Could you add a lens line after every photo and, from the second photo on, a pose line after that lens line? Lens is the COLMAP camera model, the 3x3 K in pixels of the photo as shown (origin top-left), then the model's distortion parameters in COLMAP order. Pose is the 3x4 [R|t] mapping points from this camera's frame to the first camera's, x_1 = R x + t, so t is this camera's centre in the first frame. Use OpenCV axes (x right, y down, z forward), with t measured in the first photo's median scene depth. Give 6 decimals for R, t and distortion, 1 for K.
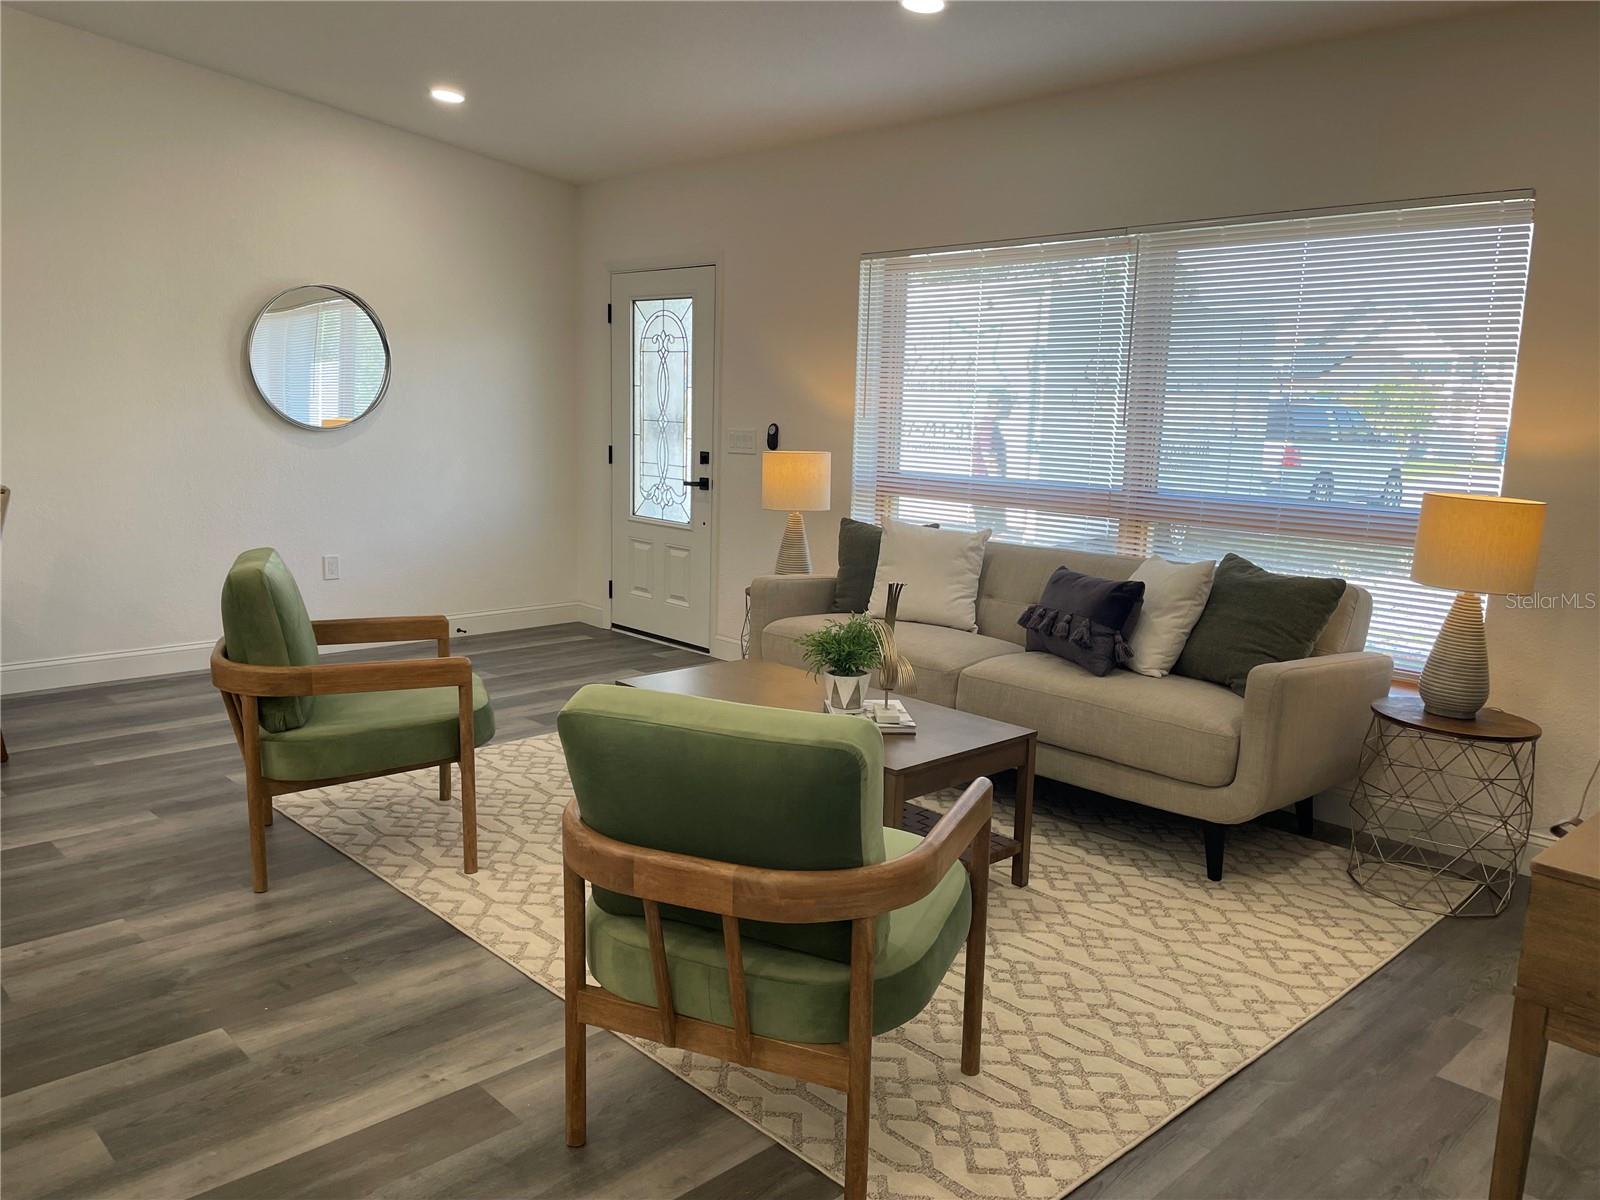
lens RADIAL K [[1208.4, 0, 800.0], [0, 1208.4, 600.0], [0, 0, 1]] dist [0.000170, -0.000740]
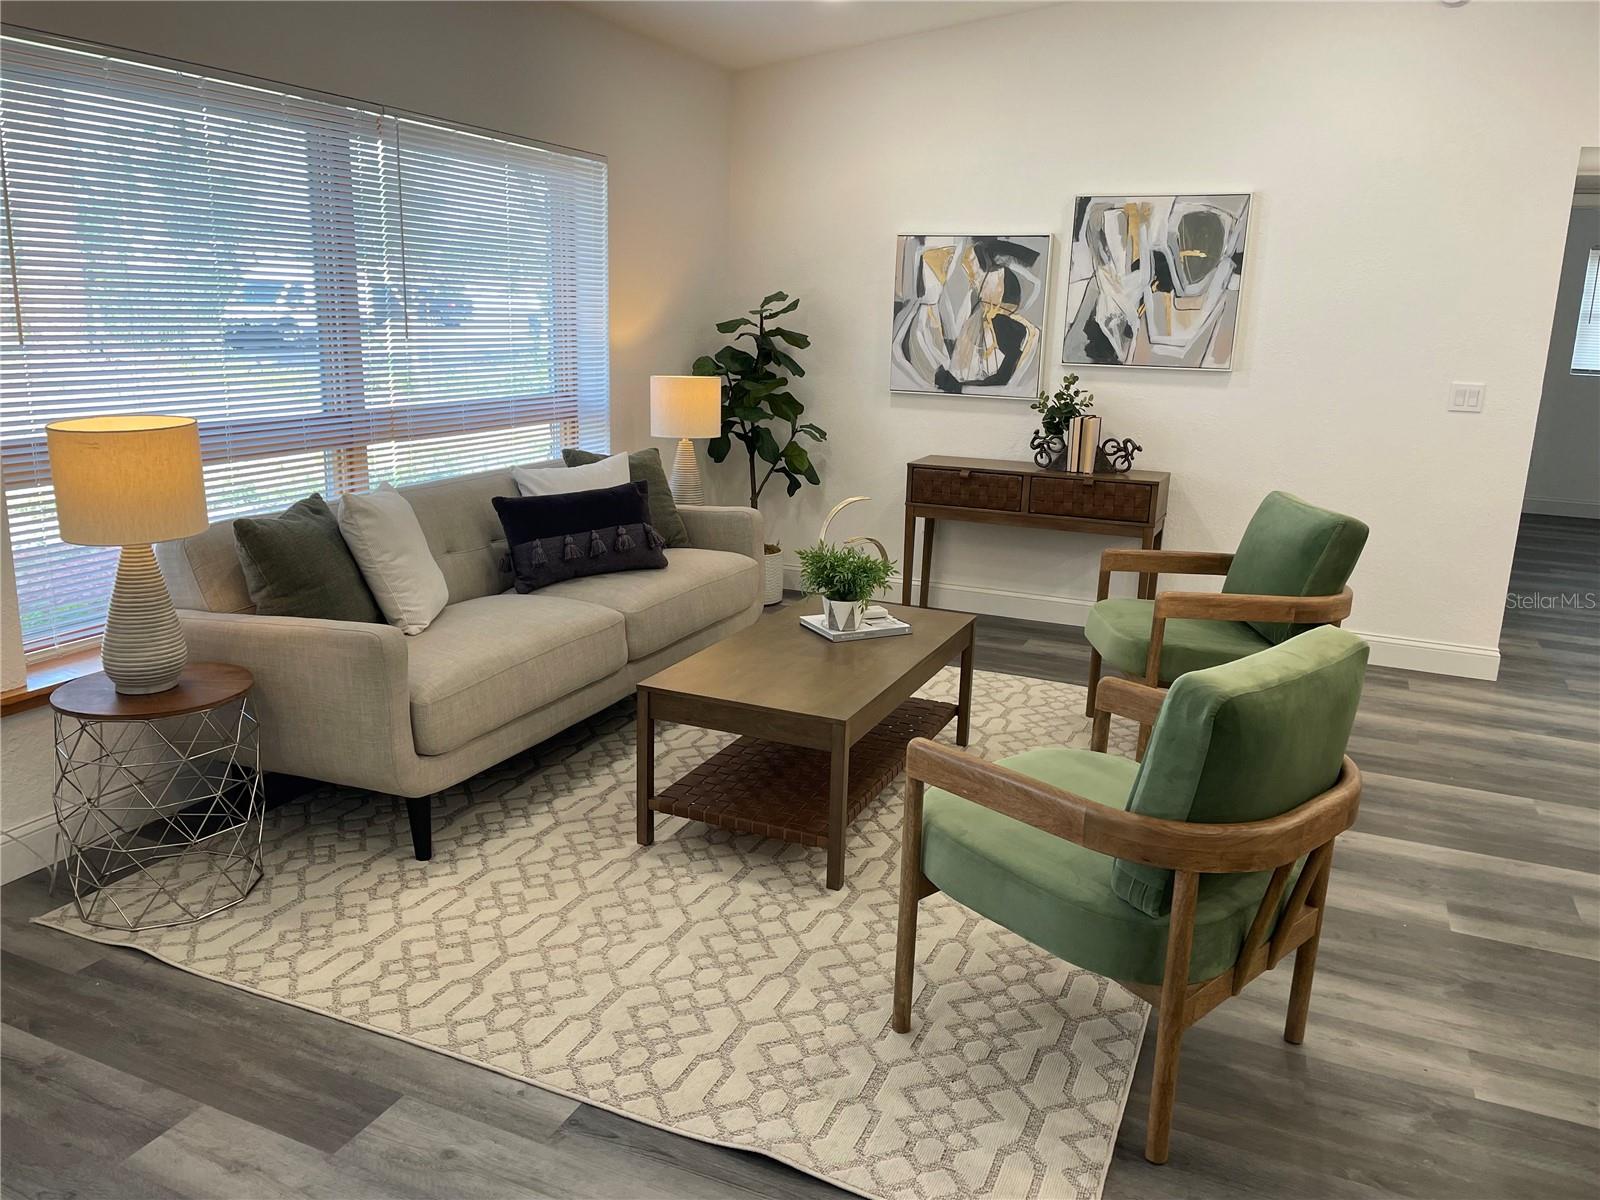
lens RADIAL K [[1208.4, 0, 800.0], [0, 1208.4, 600.0], [0, 0, 1]] dist [0.000170, -0.000740]
pose [[-0.371874, -0.253159, 0.893096, -1.007698], [0.115125, 0.942089, 0.314983, -0.316512], [-0.921117, 0.219951, -0.321194, 1.577455]]
